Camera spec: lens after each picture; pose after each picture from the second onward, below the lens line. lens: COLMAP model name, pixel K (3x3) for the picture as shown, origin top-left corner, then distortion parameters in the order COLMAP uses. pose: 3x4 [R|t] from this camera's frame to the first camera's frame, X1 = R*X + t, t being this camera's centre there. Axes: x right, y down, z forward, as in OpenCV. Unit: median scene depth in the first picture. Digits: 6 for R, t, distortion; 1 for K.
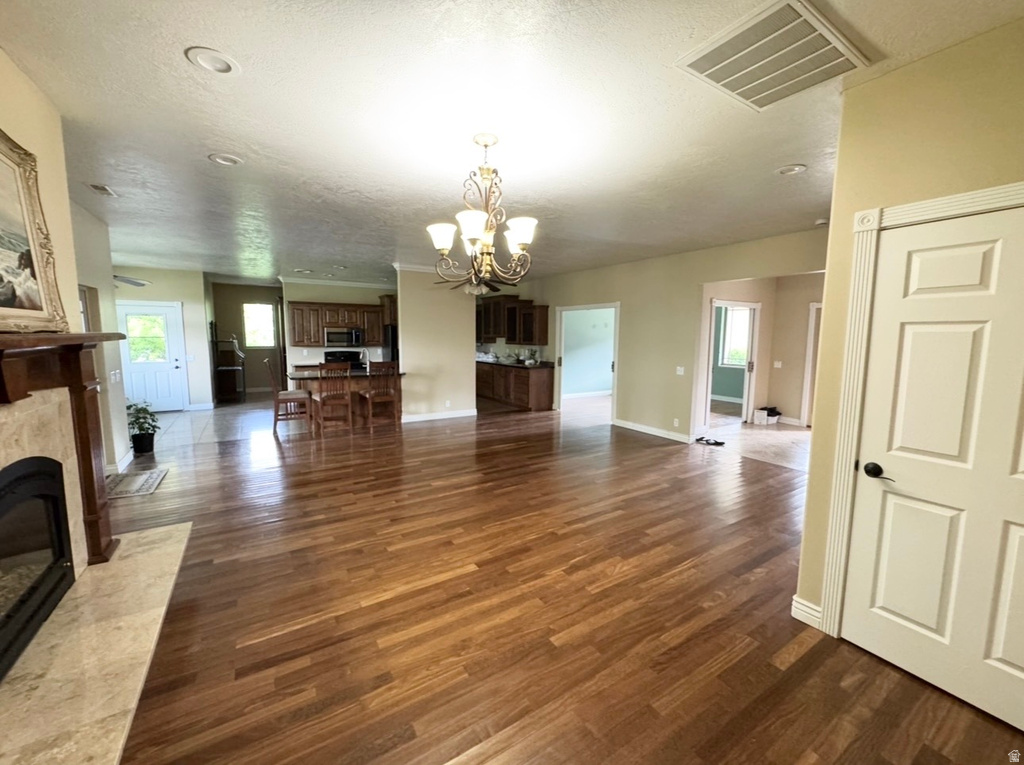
lens RADIAL K [[412.1, 0, 515.4], [0, 412.1, 382.7], [0, 0, 1]] dist [0.002562, 0.000098]
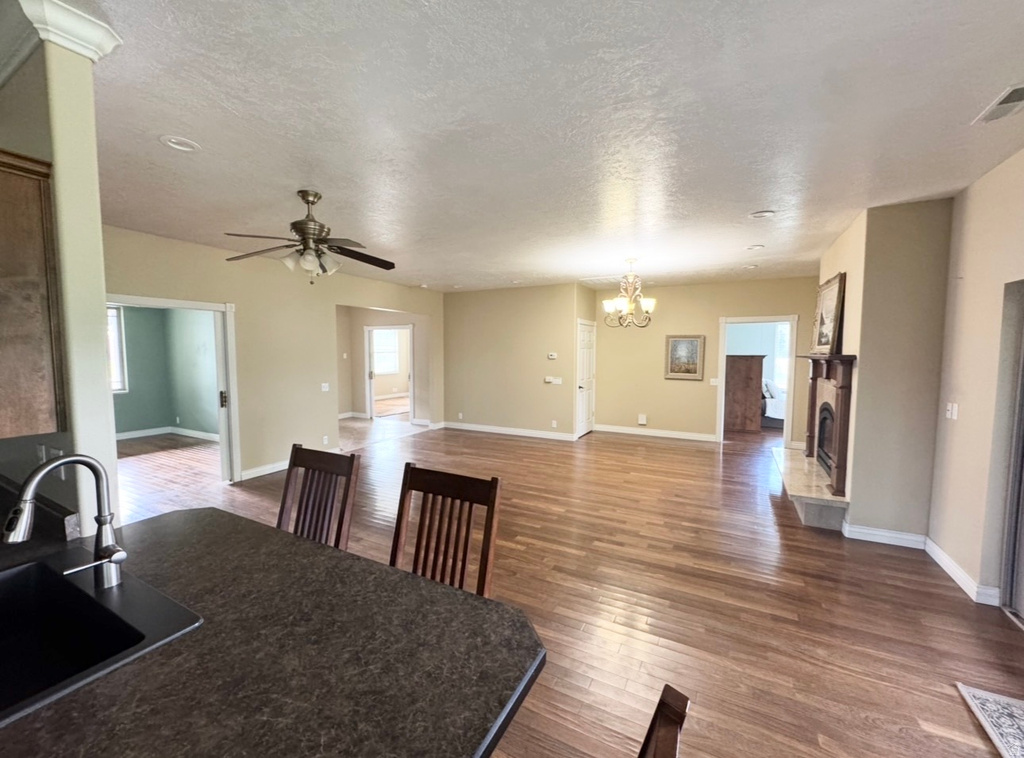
lens RADIAL K [[410.4, 0, 510.5], [0, 410.4, 379.0], [0, 0, 1]] dist [-0.002174, -0.000189]
pose [[-0.491094, -0.069590, 0.868322, -0.978256], [0.091353, 0.987193, 0.130783, -0.196471], [-0.866303, 0.143550, -0.478448, 1.575375]]
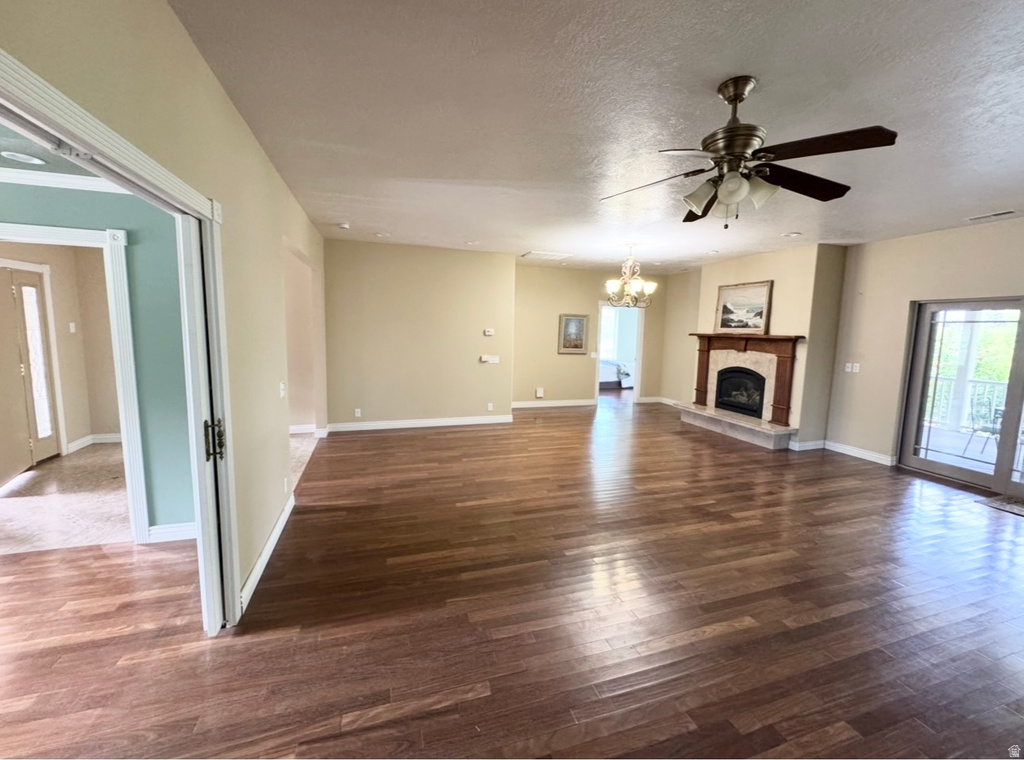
lens RADIAL K [[412.1, 0, 511.8], [0, 412.1, 373.7], [0, 0, 1]] dist [0.002562, 0.000098]
pose [[-0.967936, -0.058323, 0.244332, -0.021482], [-0.003180, 0.975440, 0.220244, -0.241365], [-0.251176, 0.212405, -0.944349, 2.073704]]
